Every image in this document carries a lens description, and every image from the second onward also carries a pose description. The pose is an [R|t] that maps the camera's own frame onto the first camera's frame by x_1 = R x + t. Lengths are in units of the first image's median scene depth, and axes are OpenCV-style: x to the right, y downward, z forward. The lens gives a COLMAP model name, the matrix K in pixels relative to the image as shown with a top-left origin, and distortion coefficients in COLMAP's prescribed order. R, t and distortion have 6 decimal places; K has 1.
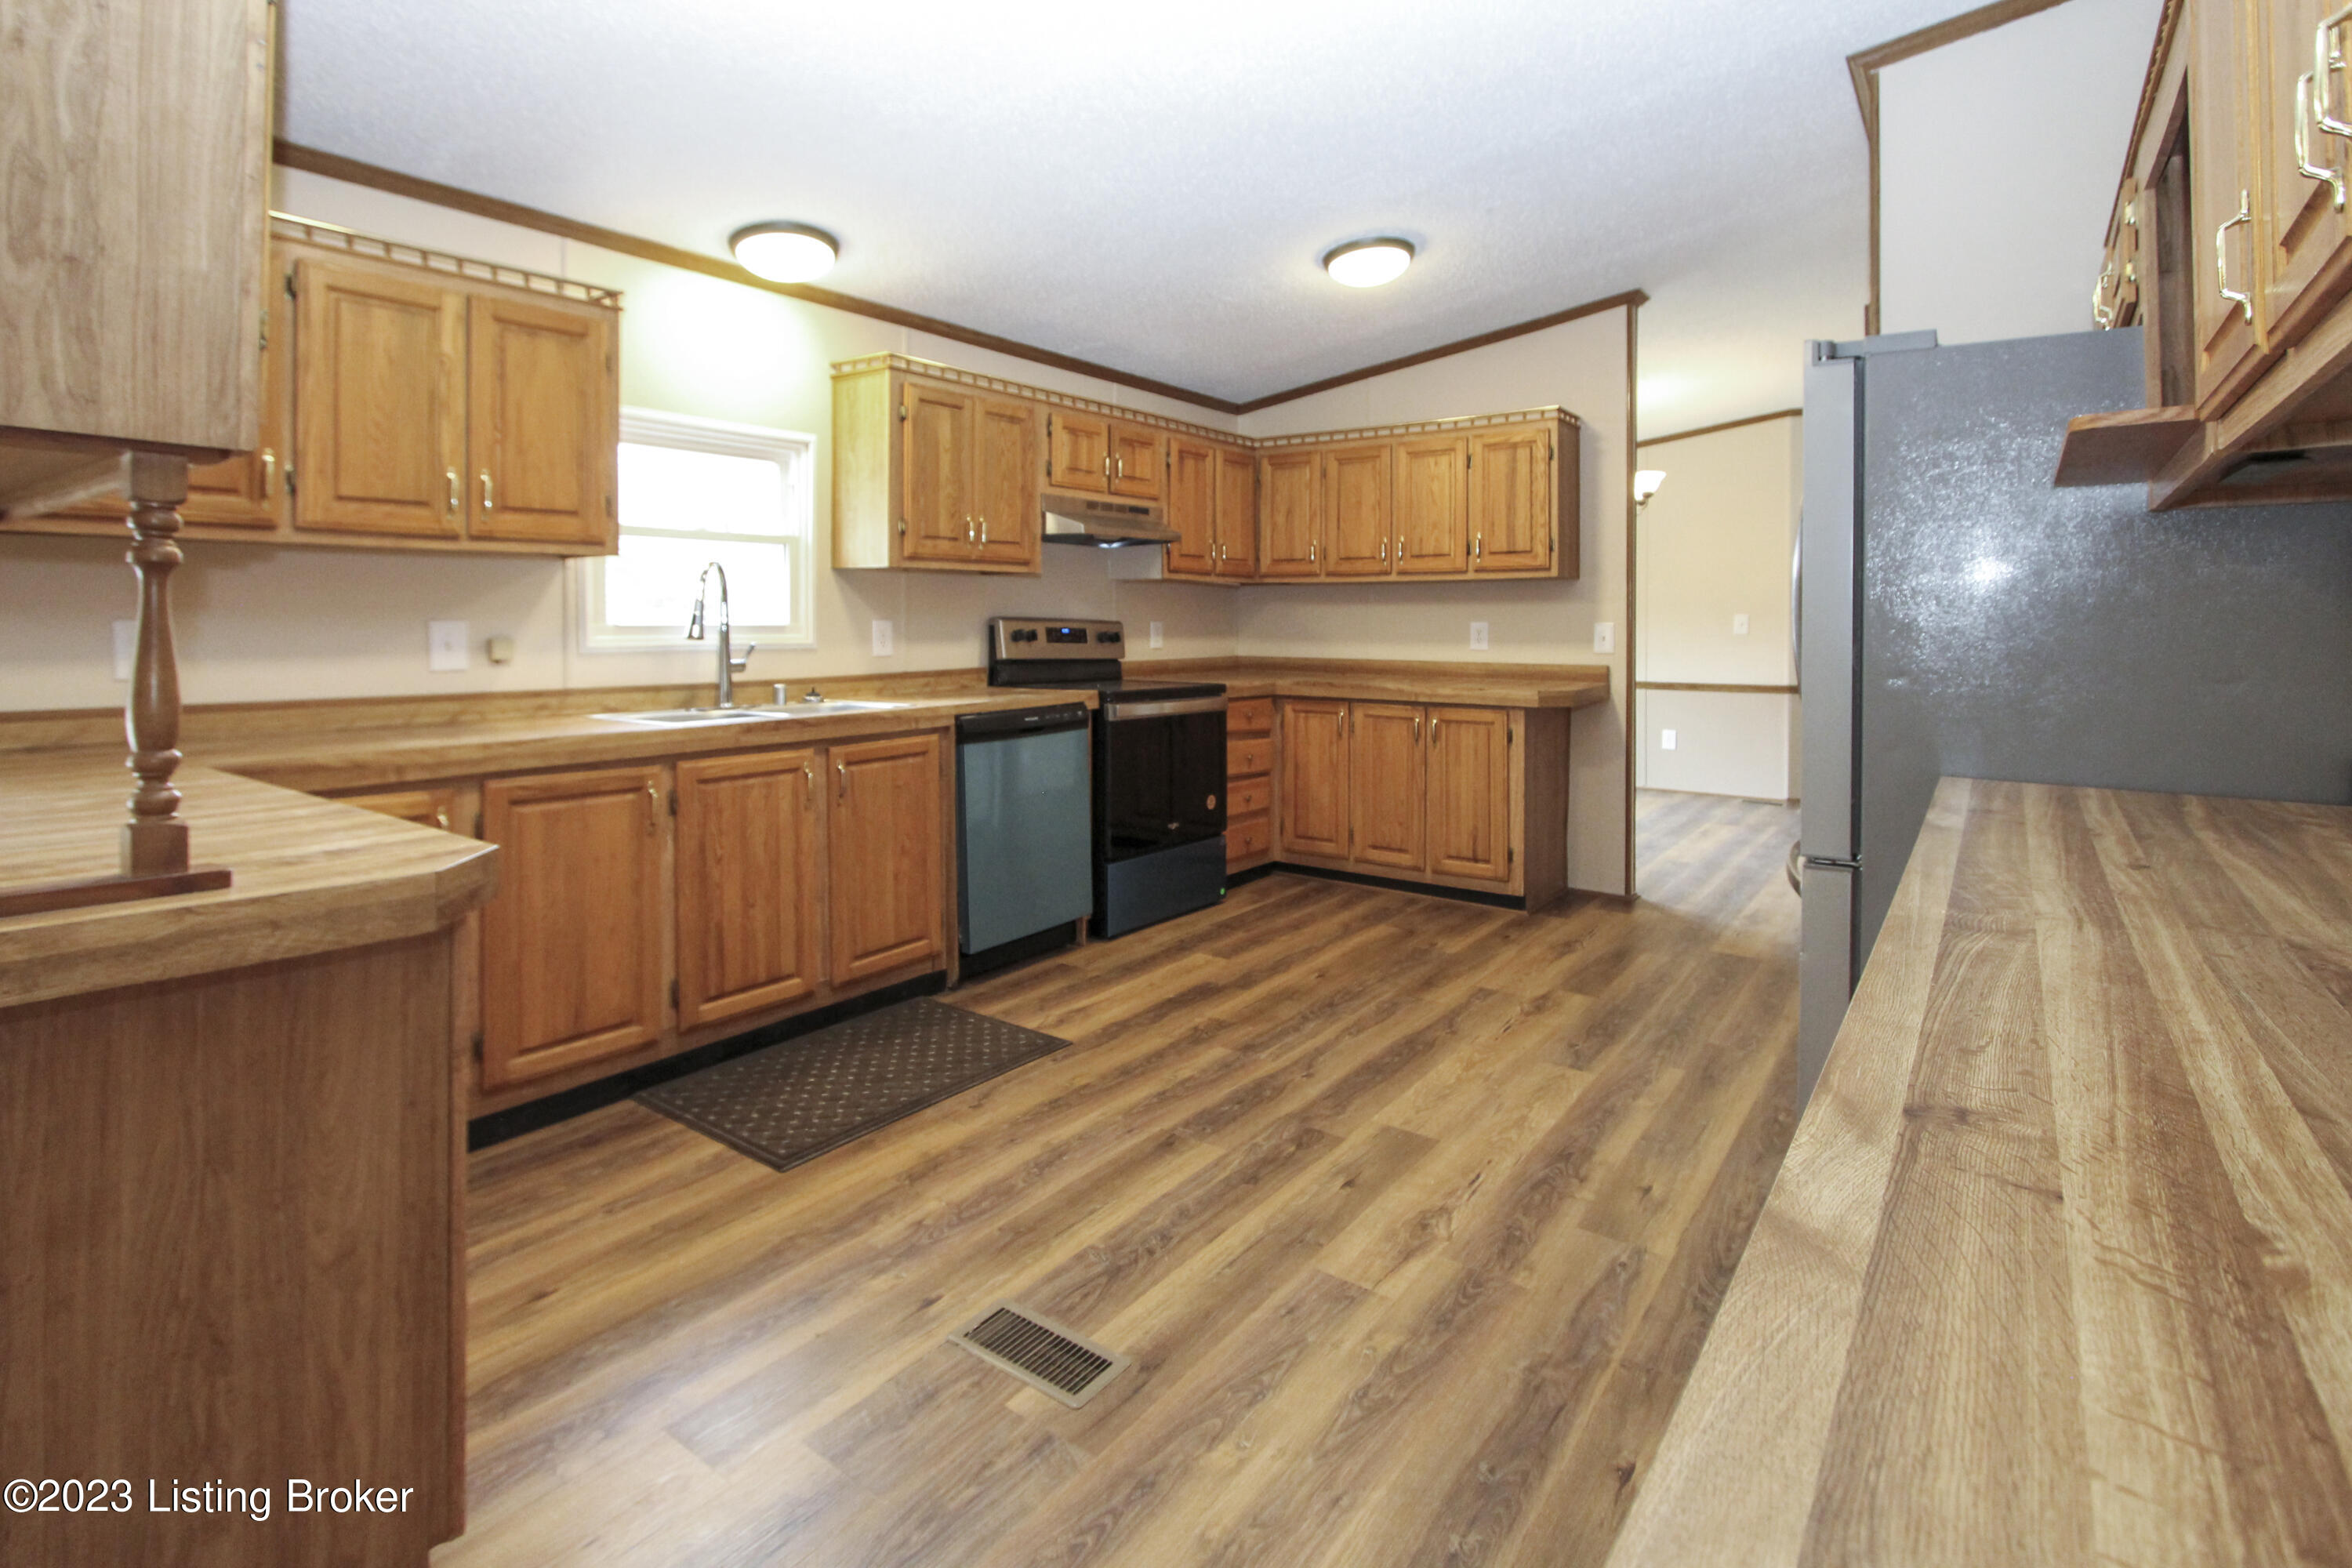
lens RADIAL K [[1117.5, 0, 1159.4], [0, 1117.5, 625.4], [0, 0, 1]] dist [-0.005985, -0.000288]
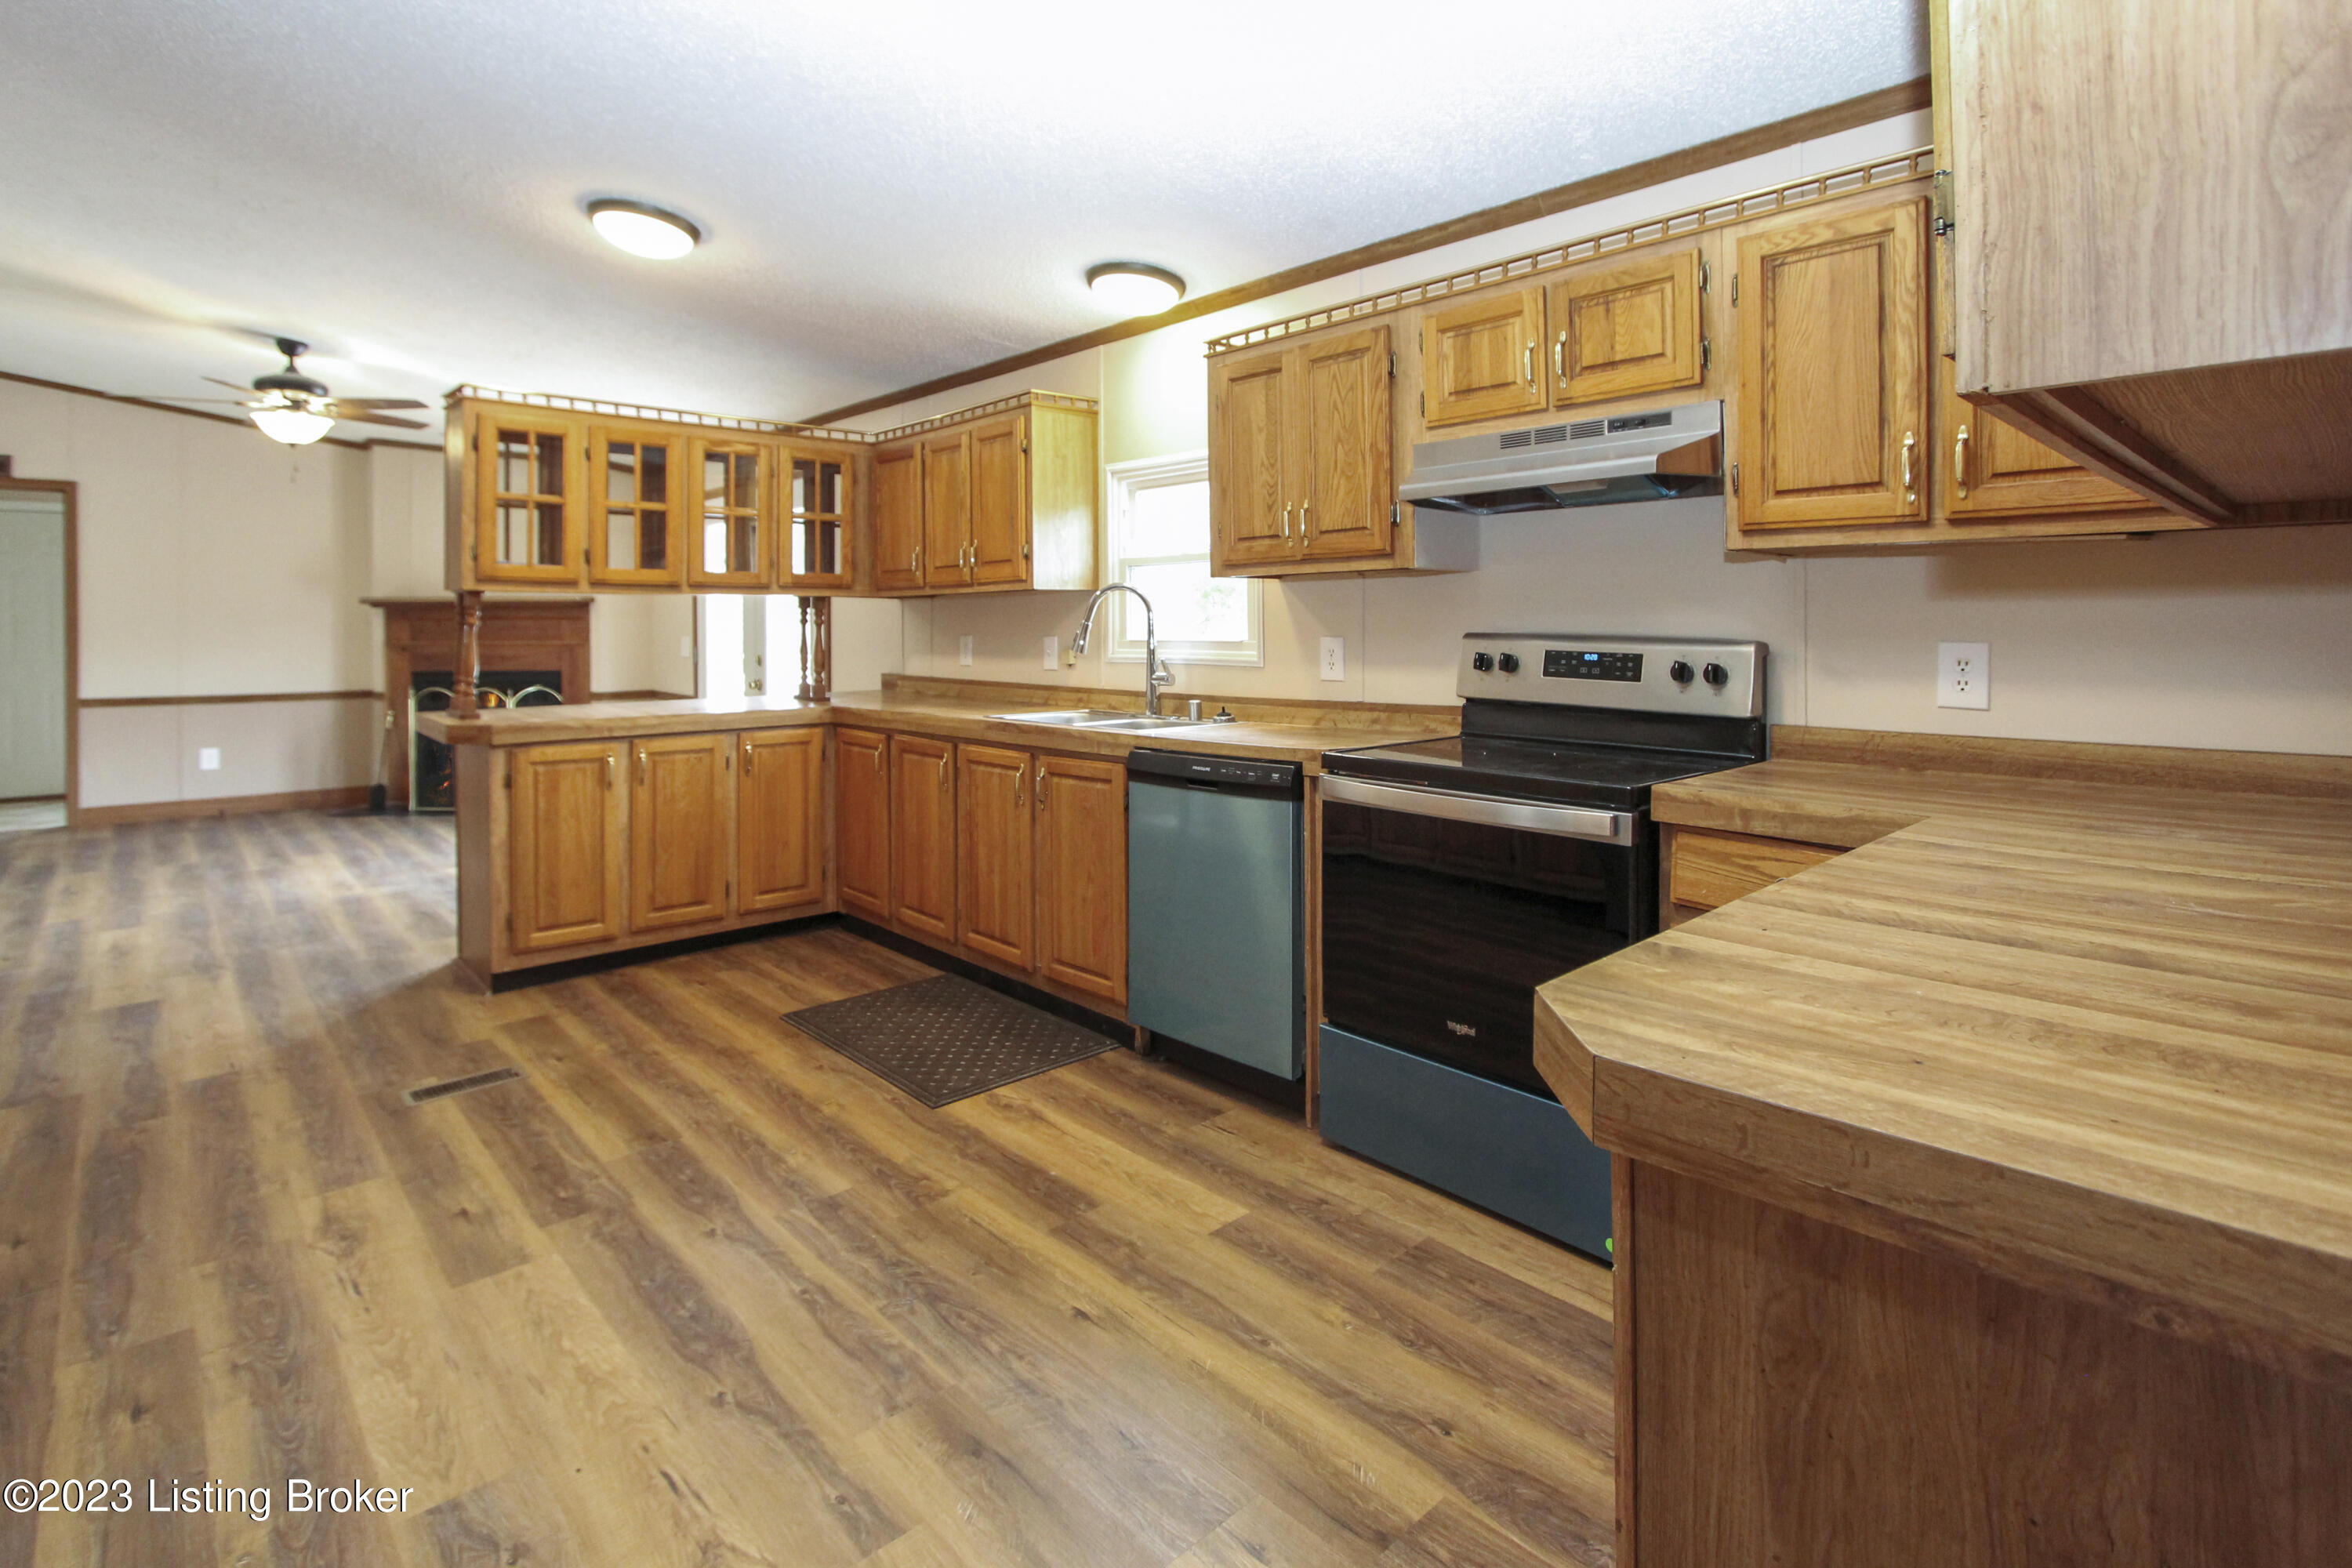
lens RADIAL K [[1117.5, 0, 1159.4], [0, 1117.5, 625.4], [0, 0, 1]] dist [-0.005985, -0.000288]
pose [[-0.170976, -0.002301, -0.985273, 0.717953], [-0.000927, 0.999997, -0.002175, -0.013847], [0.985275, 0.000541, -0.170978, 1.228014]]
